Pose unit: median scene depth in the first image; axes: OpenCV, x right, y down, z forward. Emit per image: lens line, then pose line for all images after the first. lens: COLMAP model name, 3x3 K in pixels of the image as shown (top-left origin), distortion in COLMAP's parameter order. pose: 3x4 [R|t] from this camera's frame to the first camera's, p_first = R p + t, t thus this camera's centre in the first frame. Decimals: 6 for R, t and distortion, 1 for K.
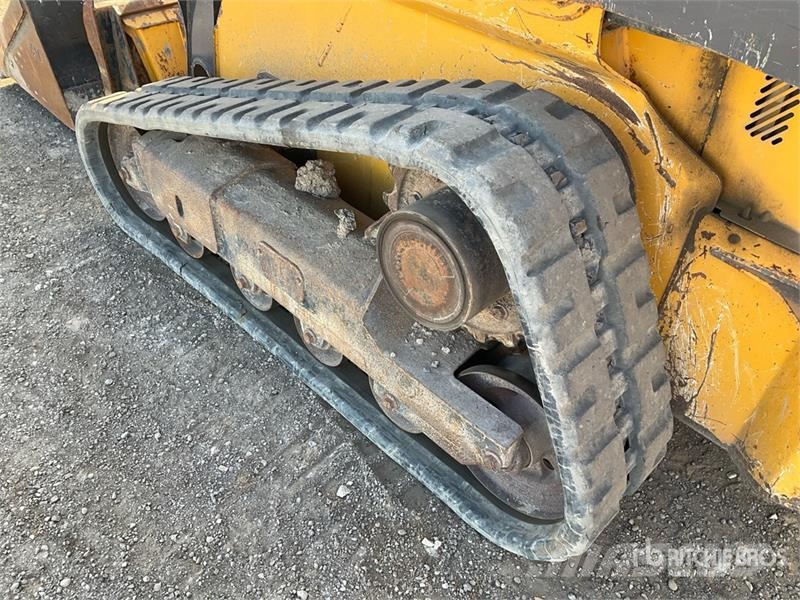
lens RADIAL K [[661.5, 0, 398.7], [0, 661.5, 298.6], [0, 0, 1]] dist [0.097552, -0.185631]
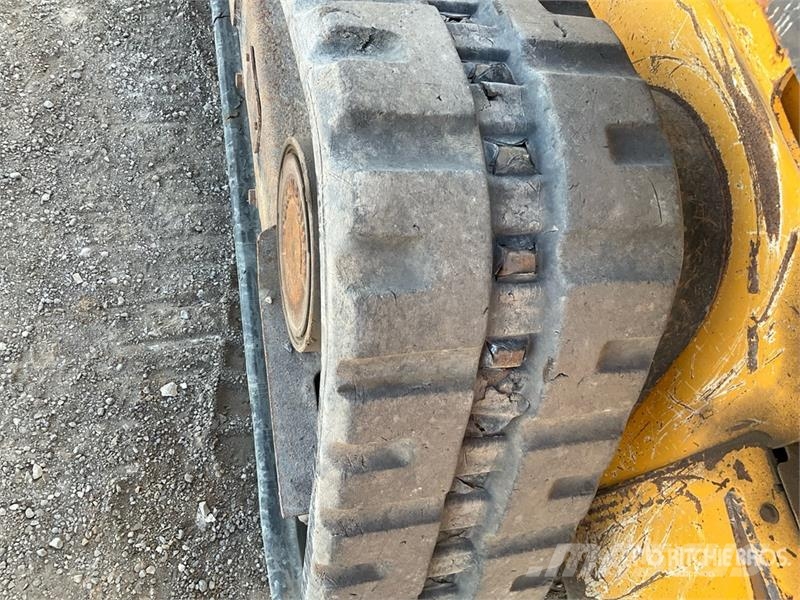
lens RADIAL K [[661.5, 0, 398.7], [0, 661.5, 298.6], [0, 0, 1]] dist [0.097552, -0.185631]
pose [[0.811327, 0.573580, -0.112935, 0.180379], [-0.516994, 0.794173, 0.319385, -0.211491], [0.272883, -0.200739, 0.940871, 0.365263]]
